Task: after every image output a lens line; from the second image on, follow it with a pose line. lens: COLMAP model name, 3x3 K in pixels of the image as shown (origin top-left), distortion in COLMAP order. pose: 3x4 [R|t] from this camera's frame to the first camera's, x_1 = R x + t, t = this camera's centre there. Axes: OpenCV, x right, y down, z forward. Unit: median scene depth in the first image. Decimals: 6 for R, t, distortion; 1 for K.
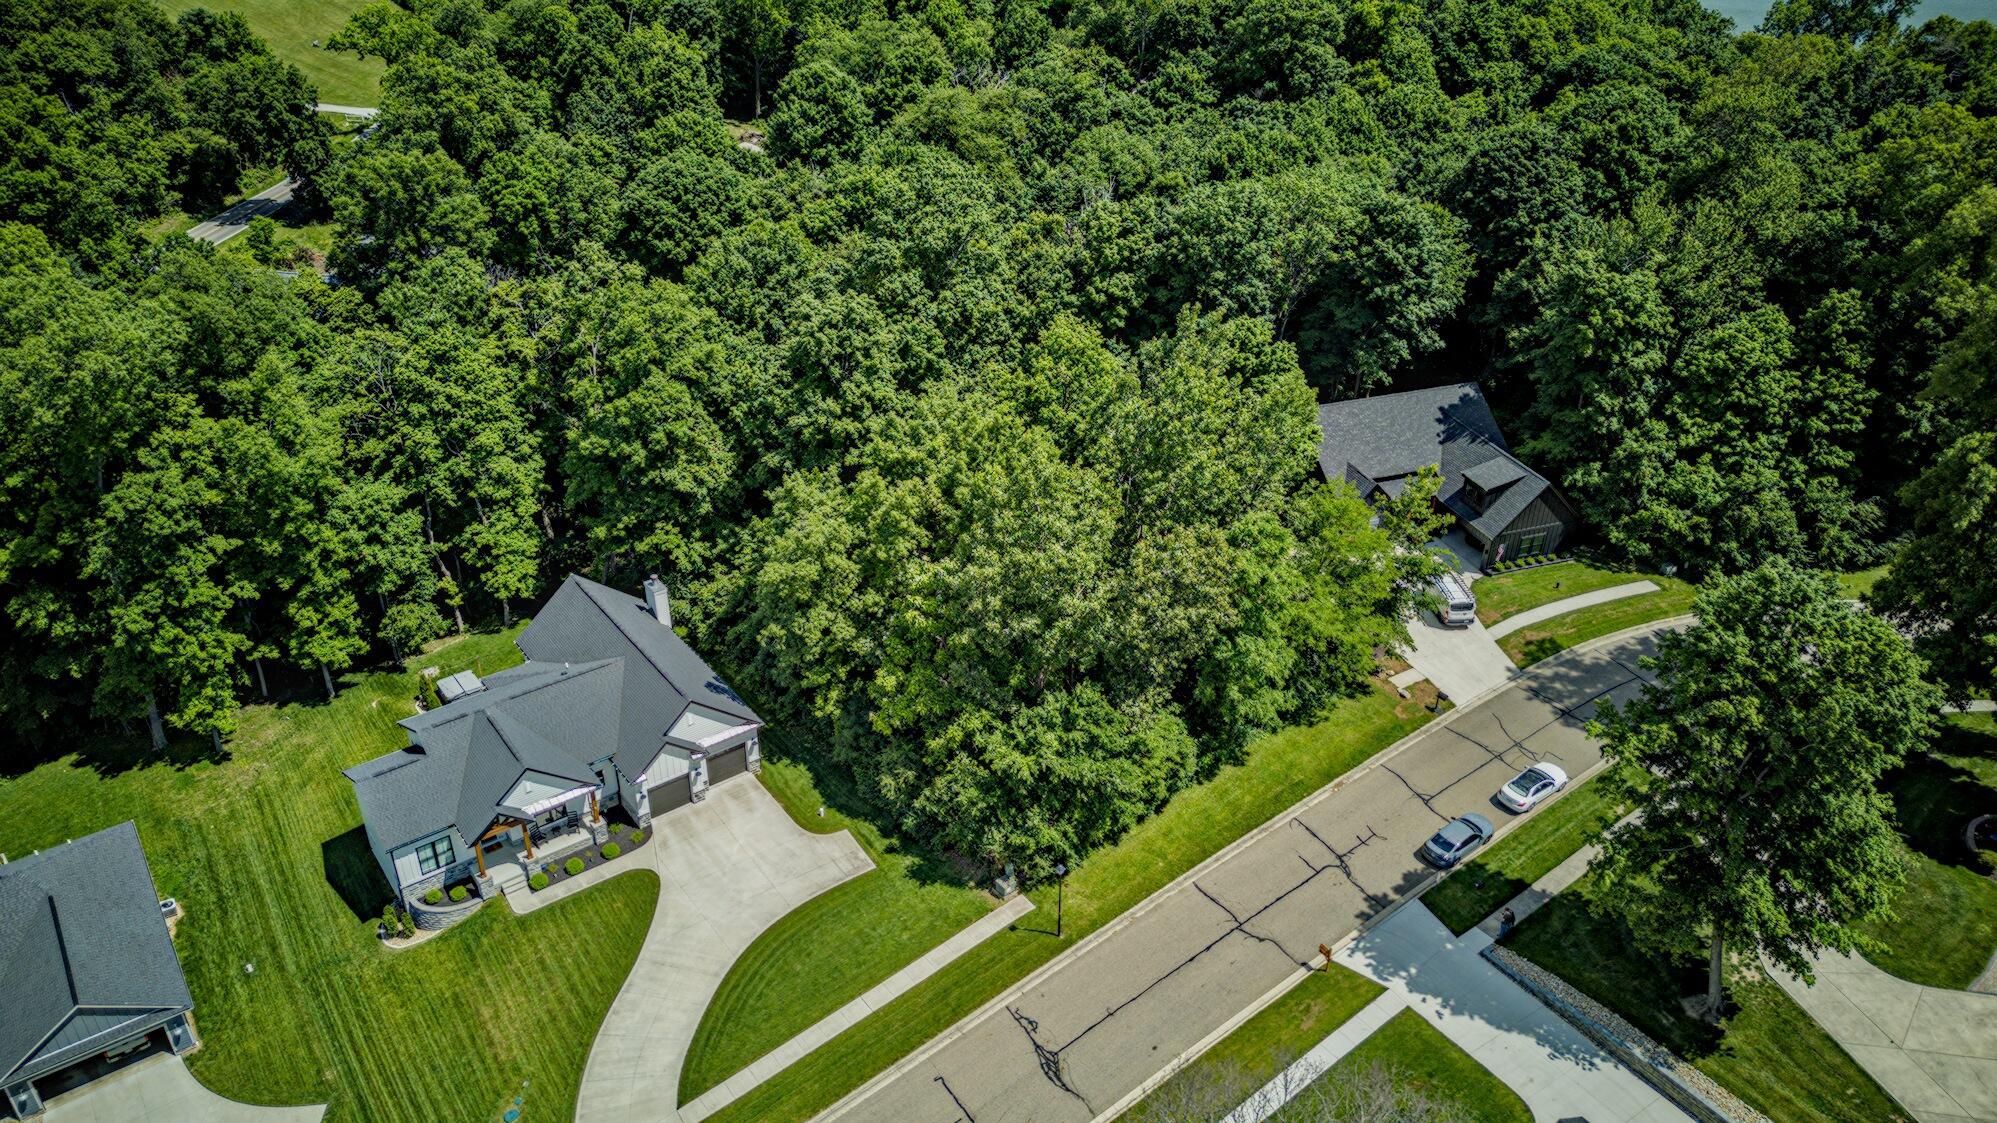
lens RADIAL K [[1437.6, 0, 1027.1], [0, 1437.6, 561.1], [0, 0, 1]] dist [0.064608, -0.127687]
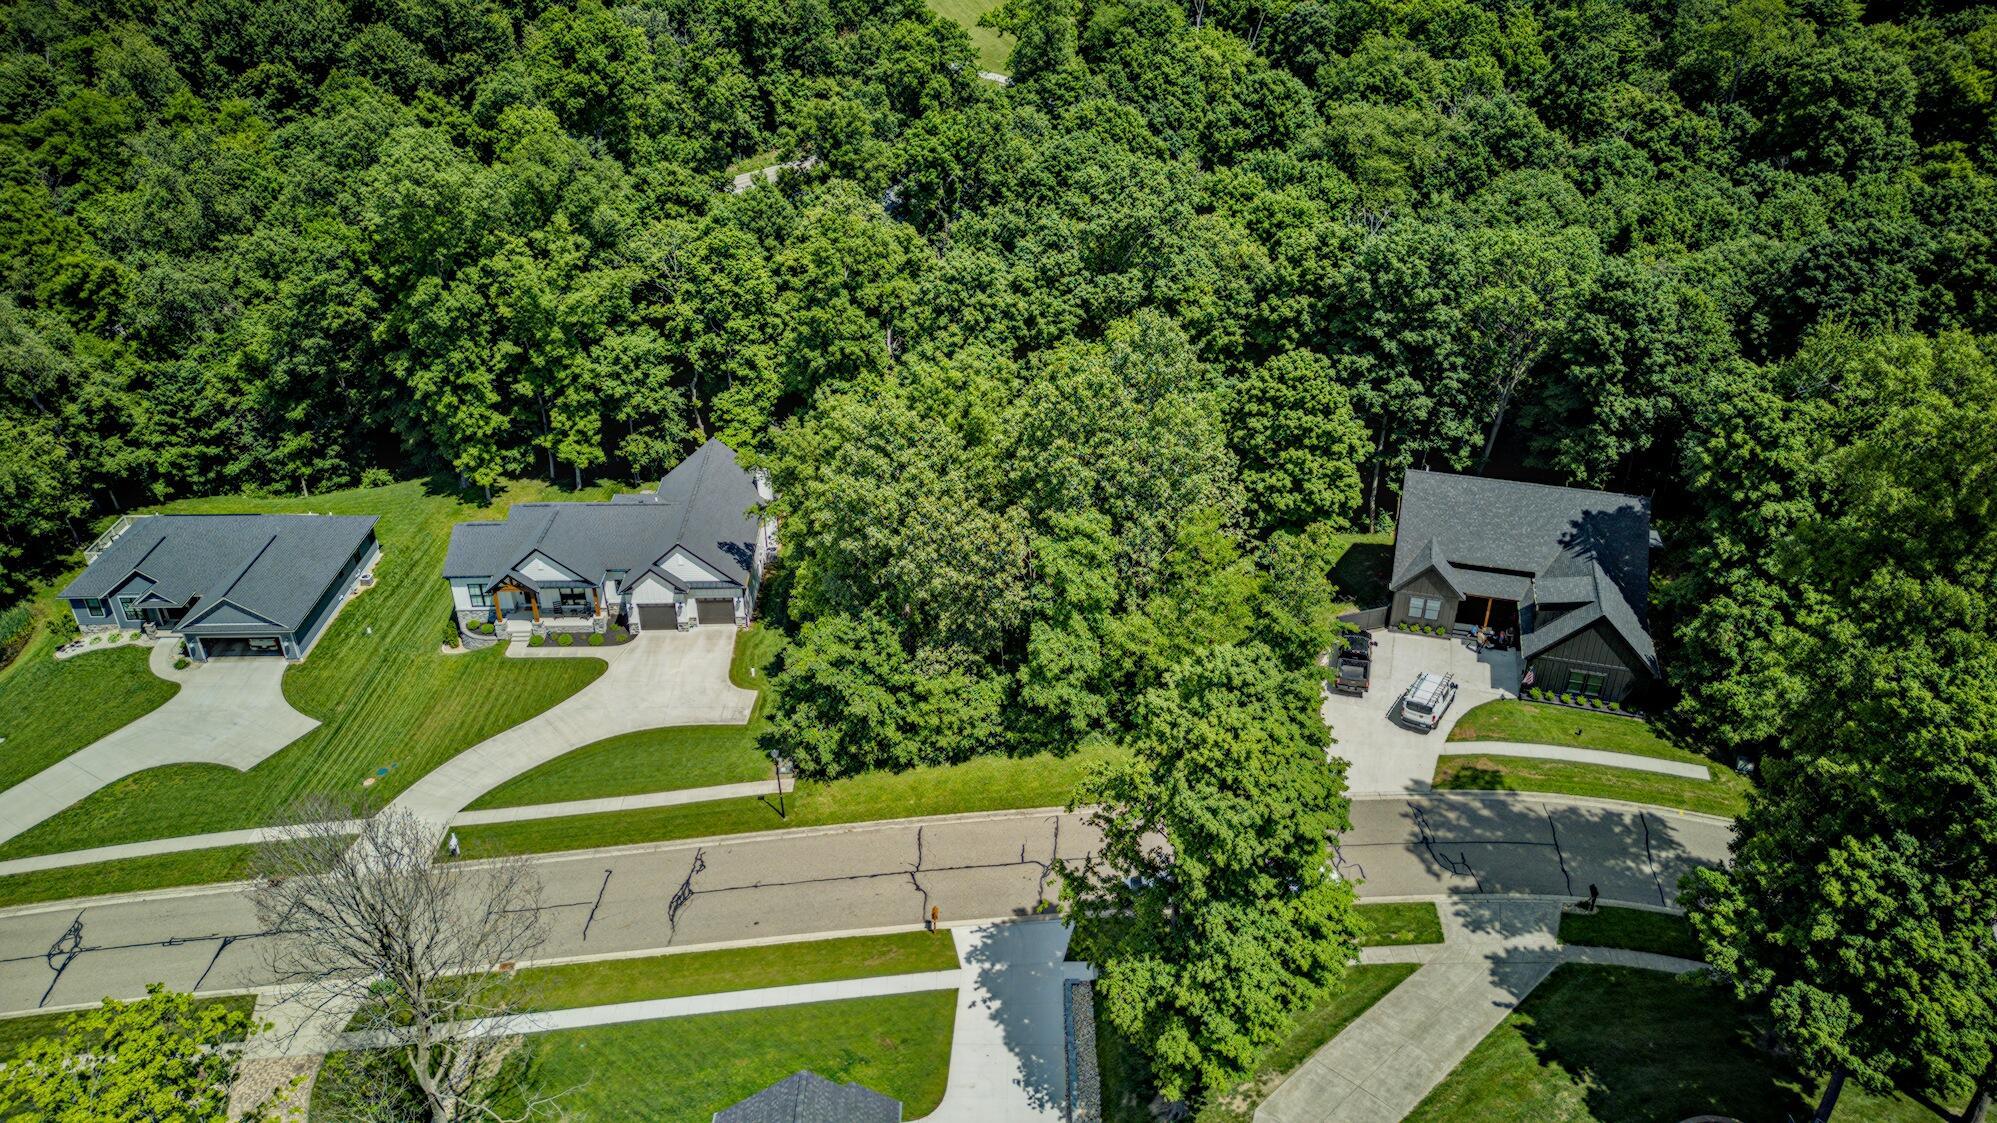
lens RADIAL K [[1470.9, 0, 999.4], [0, 1470.9, 534.5], [0, 0, 1]] dist [0.066026, -0.069647]
pose [[0.811706, 0.269046, -0.518409, 0.552267], [-0.286712, 0.956831, 0.047656, -0.041032], [0.508852, 0.109952, 0.853804, 0.069768]]
